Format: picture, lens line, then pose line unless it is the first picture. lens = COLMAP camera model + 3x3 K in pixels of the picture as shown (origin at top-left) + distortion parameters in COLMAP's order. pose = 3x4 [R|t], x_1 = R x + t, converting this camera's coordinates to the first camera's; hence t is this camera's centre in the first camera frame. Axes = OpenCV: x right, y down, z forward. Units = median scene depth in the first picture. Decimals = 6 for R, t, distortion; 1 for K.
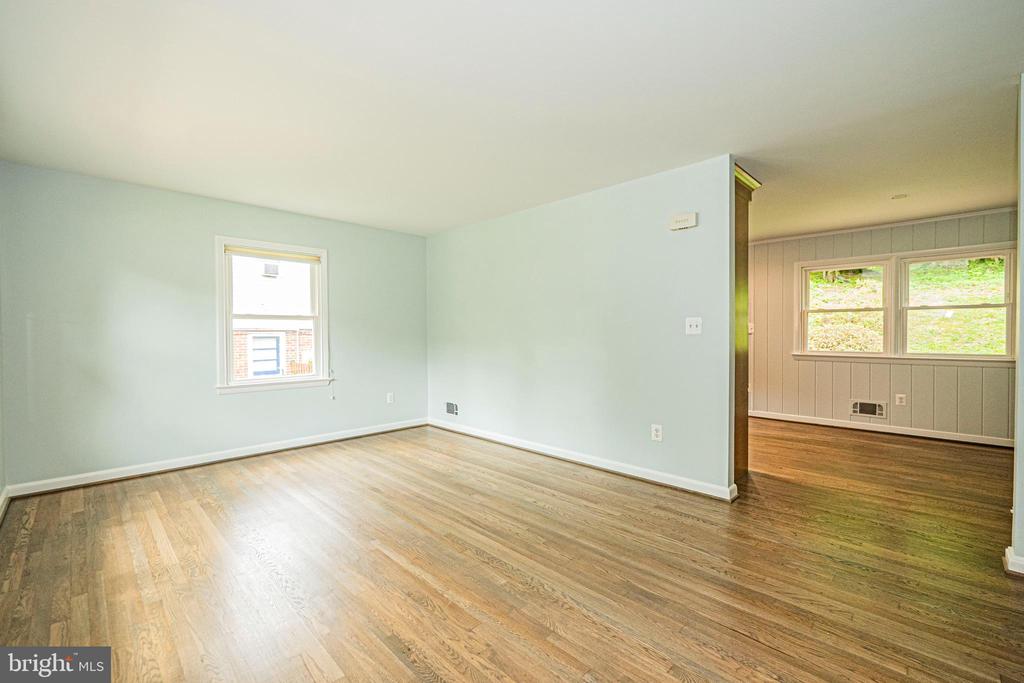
lens RADIAL K [[434.4, 0, 509.9], [0, 434.4, 337.8], [0, 0, 1]] dist [-0.007625, 0.001766]
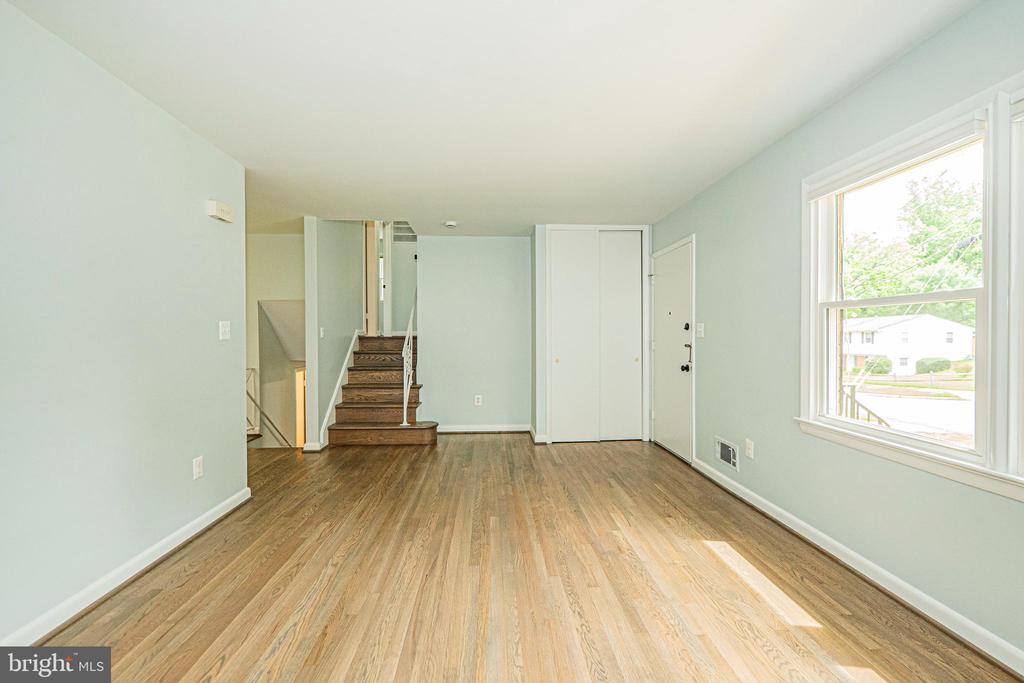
lens RADIAL K [[434.4, 0, 510.1], [0, 434.4, 339.0], [0, 0, 1]] dist [-0.007625, 0.001766]
pose [[-0.744115, -0.000774, 0.668051, -0.688256], [0.013233, 0.999786, 0.015898, -0.018246], [-0.667920, 0.020670, -0.743946, 1.393249]]
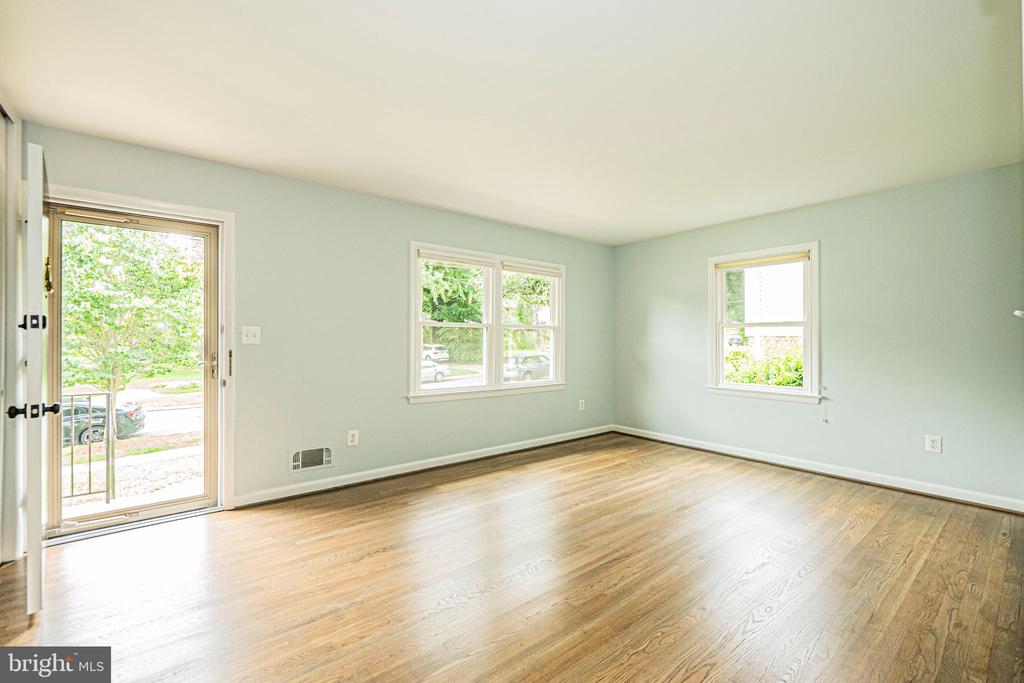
lens RADIAL K [[434.4, 0, 516.2], [0, 434.4, 340.4], [0, 0, 1]] dist [-0.007625, 0.001766]
pose [[-0.099161, 0.001736, -0.995070, 0.740810], [-0.011539, 0.999929, 0.002895, -0.012445], [0.995005, 0.011770, -0.099134, 0.815949]]
